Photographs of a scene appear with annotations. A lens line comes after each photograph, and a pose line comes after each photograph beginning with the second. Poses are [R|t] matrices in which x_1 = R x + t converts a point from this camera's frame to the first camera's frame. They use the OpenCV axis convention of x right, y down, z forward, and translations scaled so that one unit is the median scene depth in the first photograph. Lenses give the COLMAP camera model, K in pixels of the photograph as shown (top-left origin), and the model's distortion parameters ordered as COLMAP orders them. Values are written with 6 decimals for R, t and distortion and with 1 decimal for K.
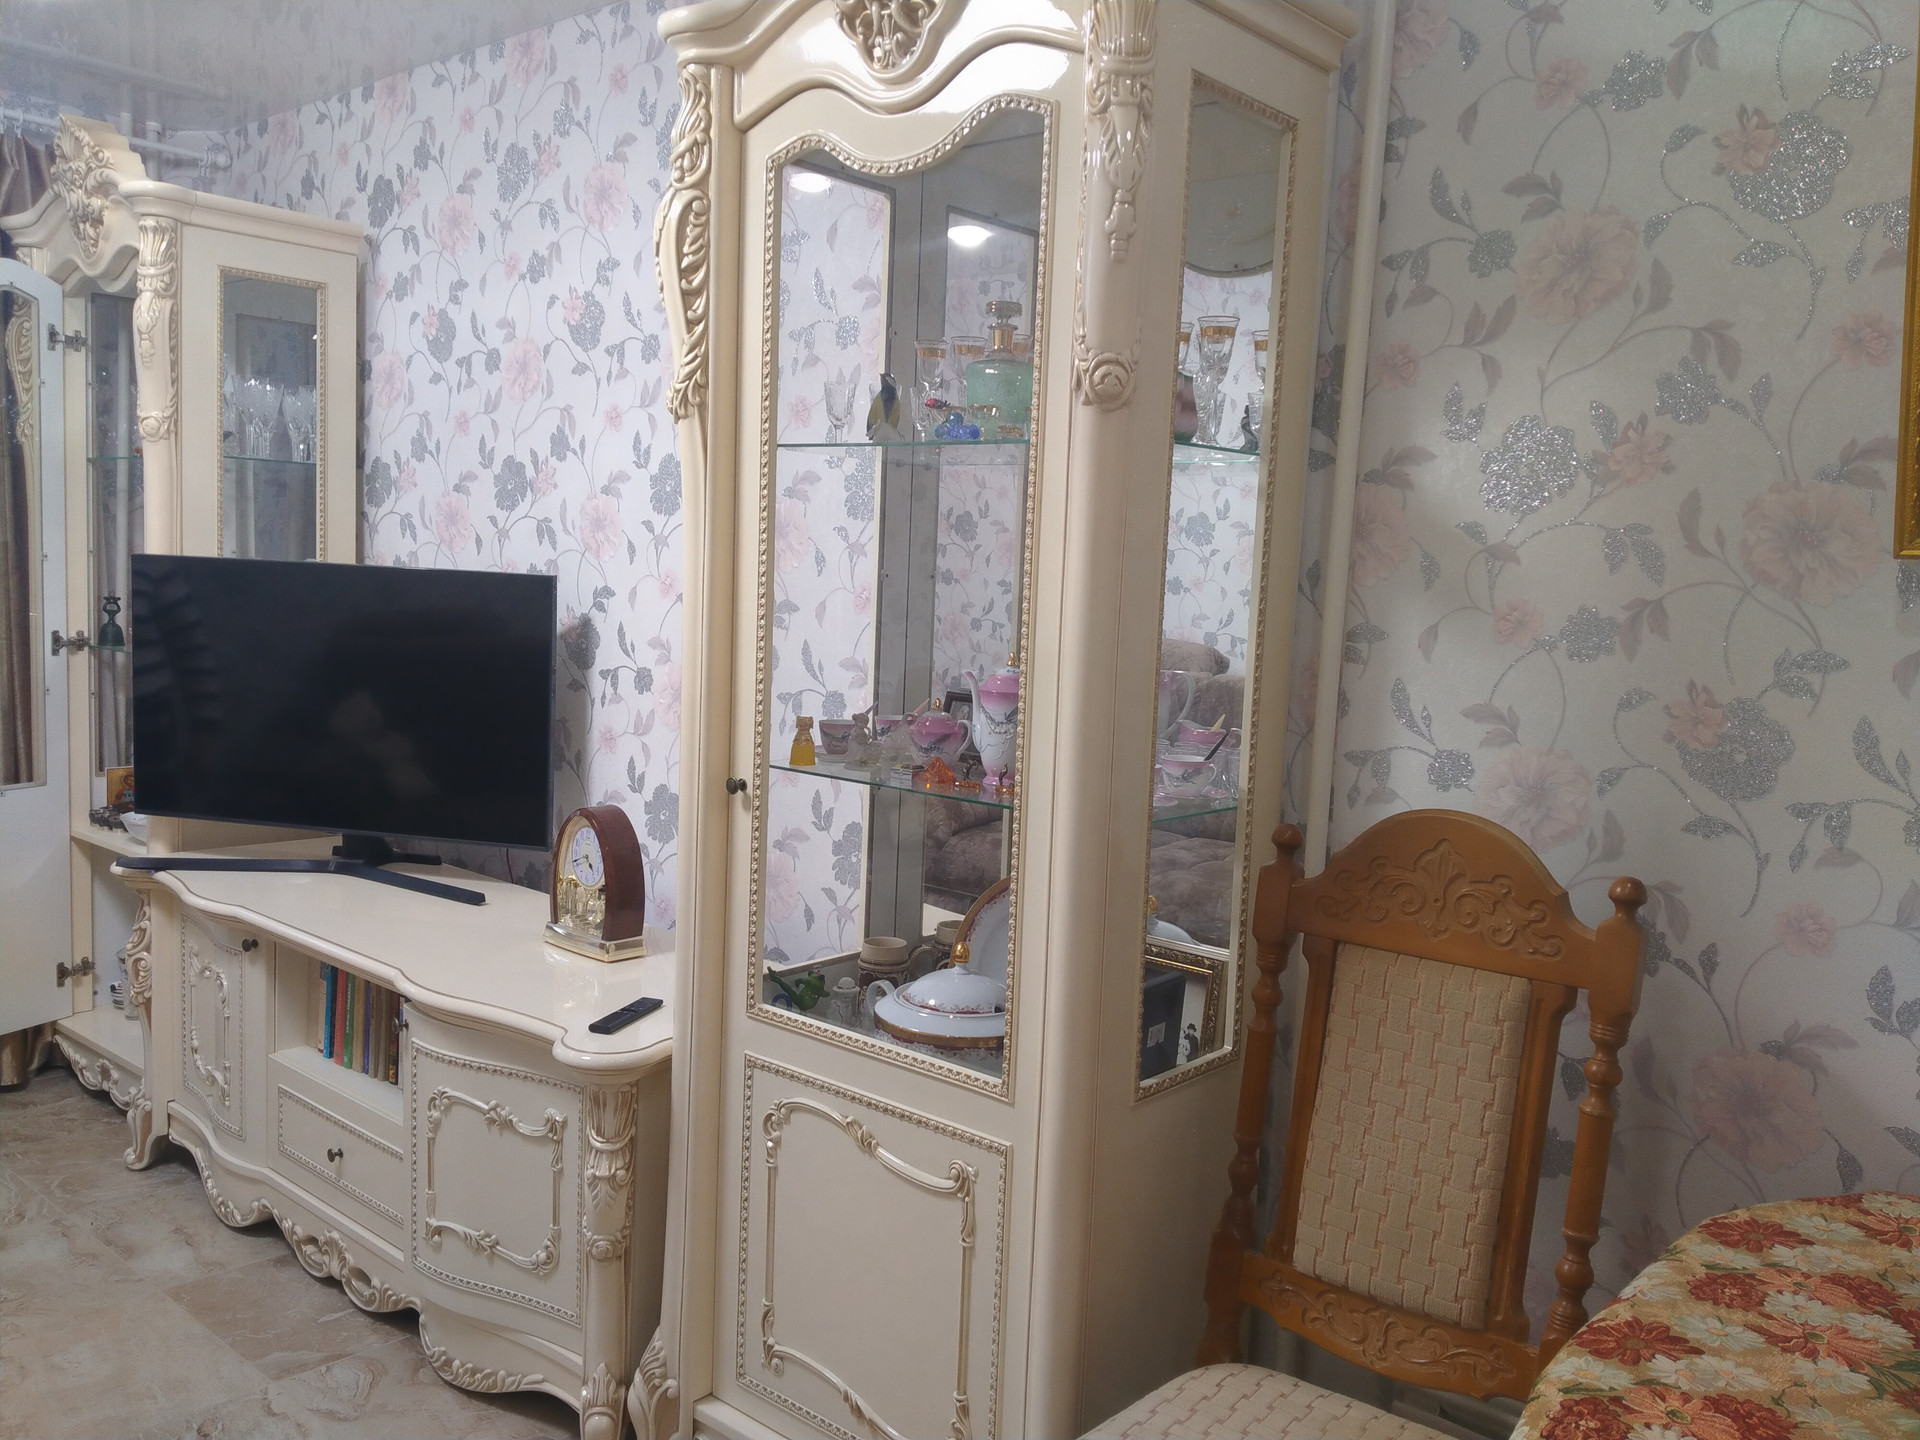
lens RADIAL K [[1571.8, 0, 960.0], [0, 1571.8, 720.0], [0, 0, 1]] dist [0.112495, -0.230430]
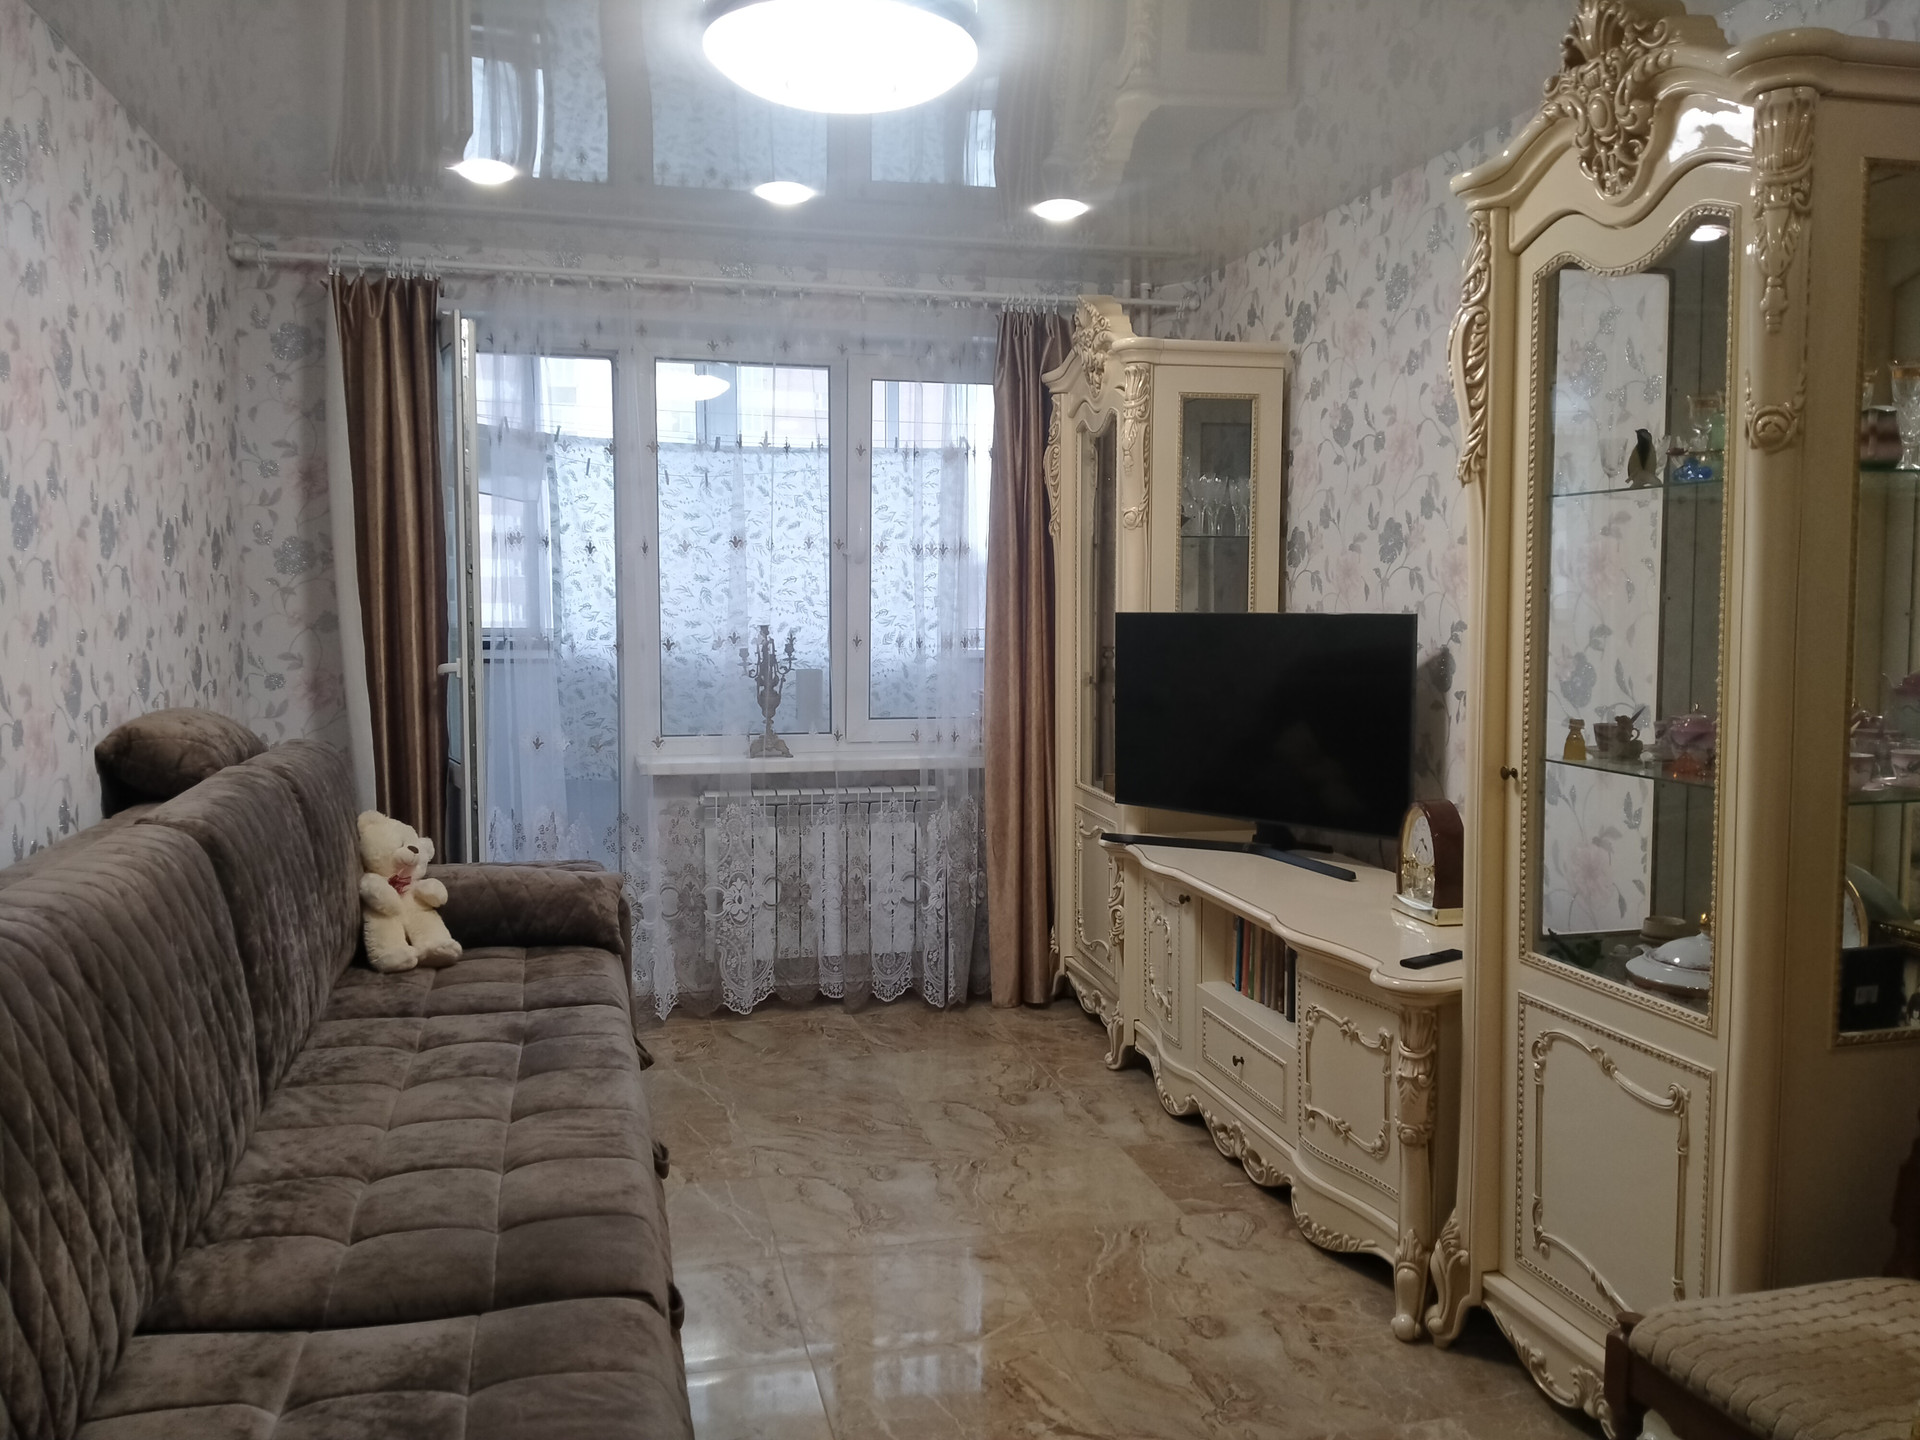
lens RADIAL K [[1571.8, 0, 960.0], [0, 1571.8, 720.0], [0, 0, 1]] dist [0.112495, -0.230430]
pose [[0.818542, -0.001104, -0.574445, 0.165025], [-0.017976, 0.999459, -0.027535, 0.031177], [0.574165, 0.032865, 0.818080, -0.202103]]
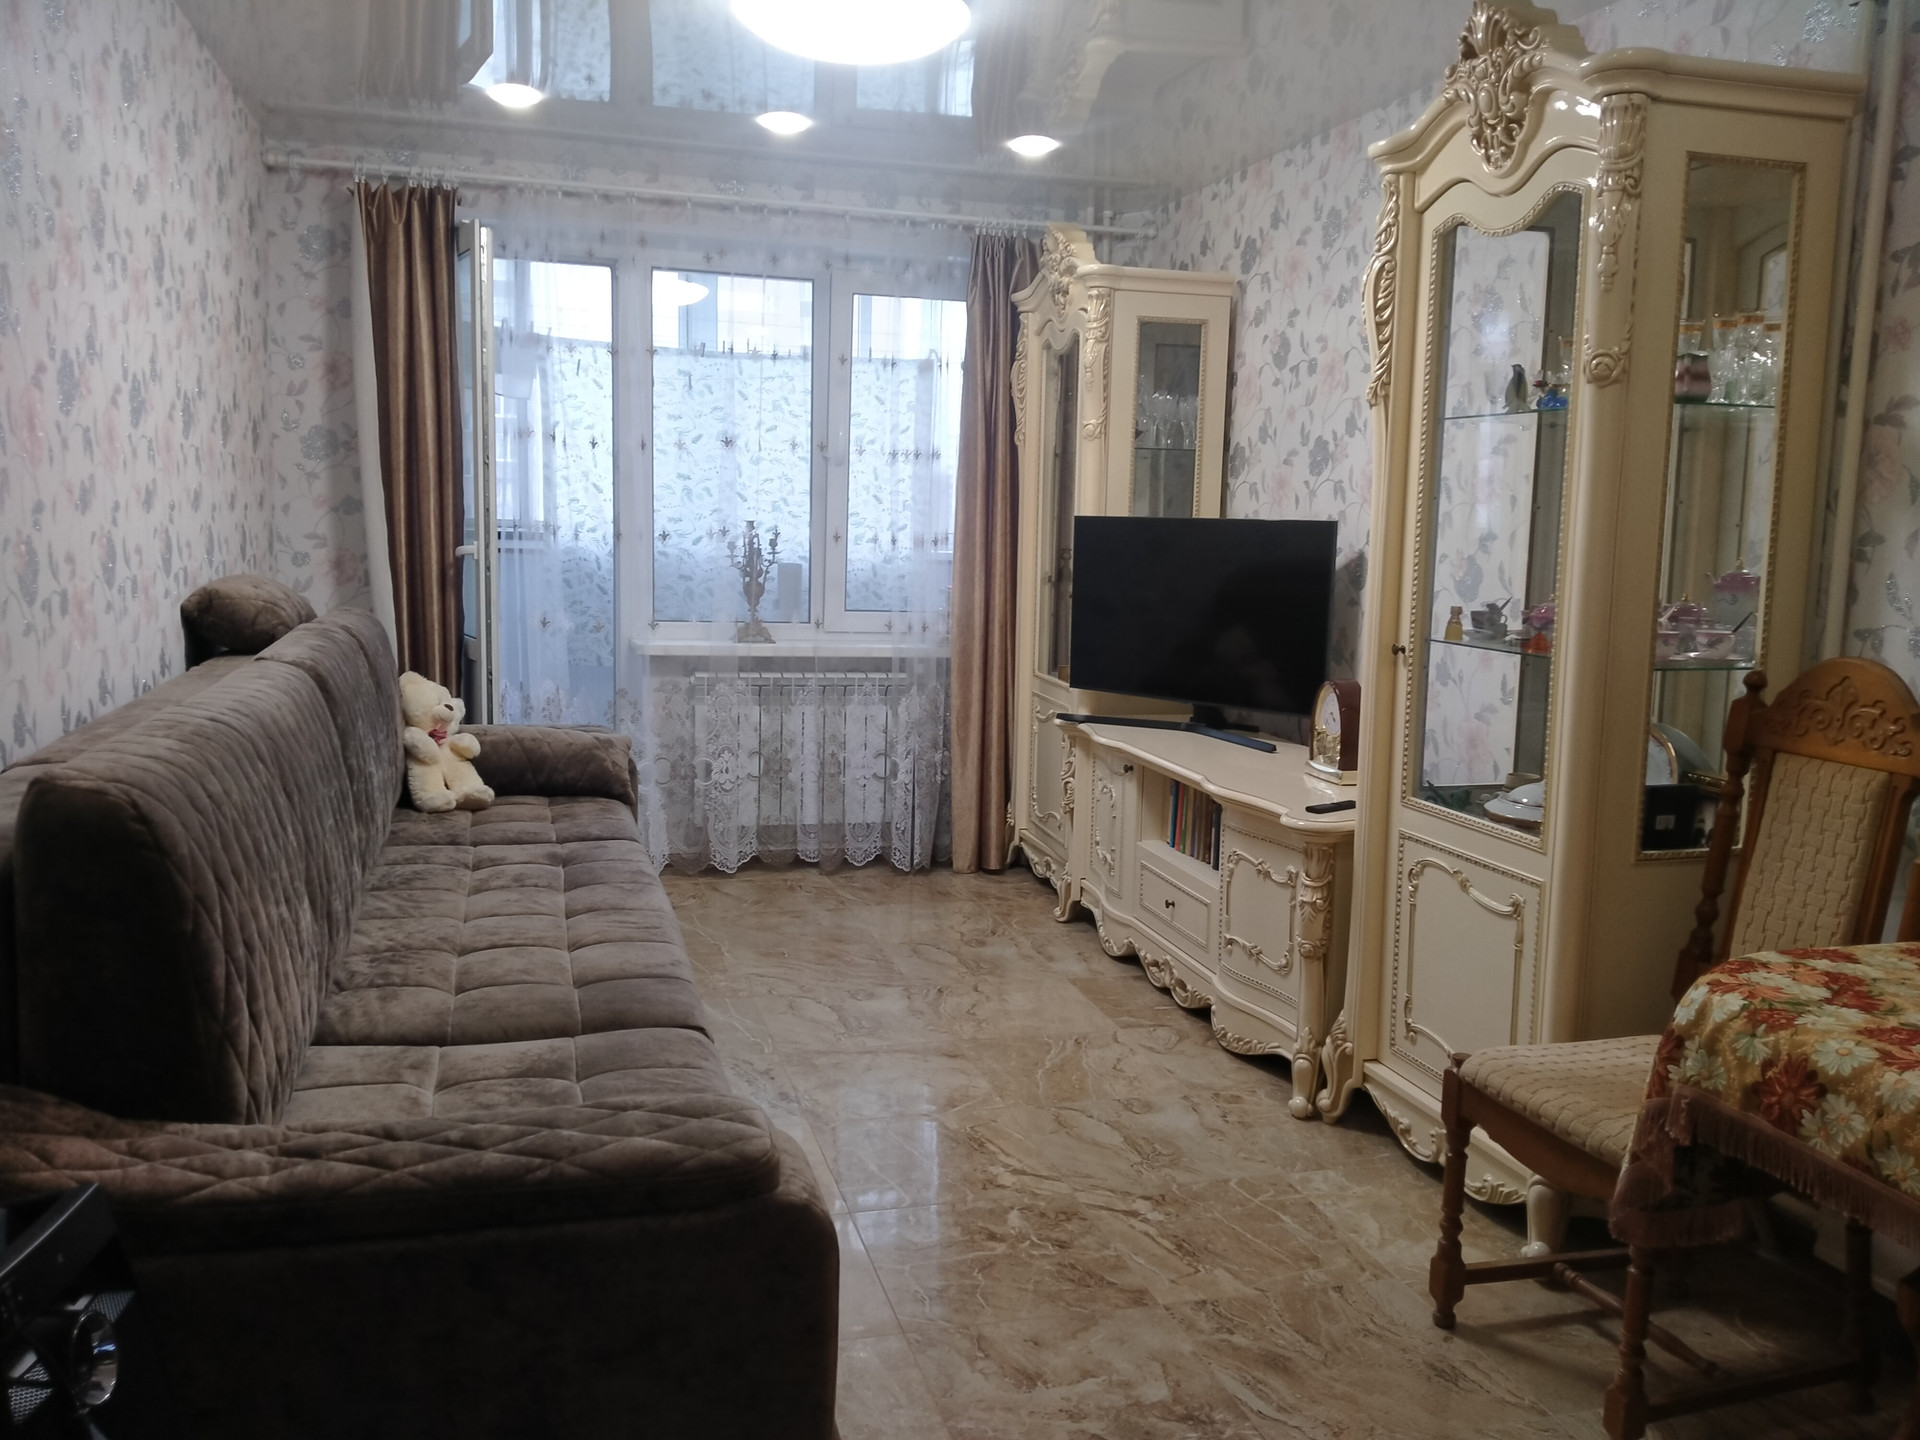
lens RADIAL K [[1579.3, 0, 973.0], [0, 1579.3, 715.4], [0, 0, 1]] dist [0.115999, -0.253401]
pose [[0.841068, 0.044579, -0.539090, 0.249056], [-0.038951, 0.999002, 0.021842, 0.064601], [0.539526, 0.002627, 0.841965, -0.364440]]
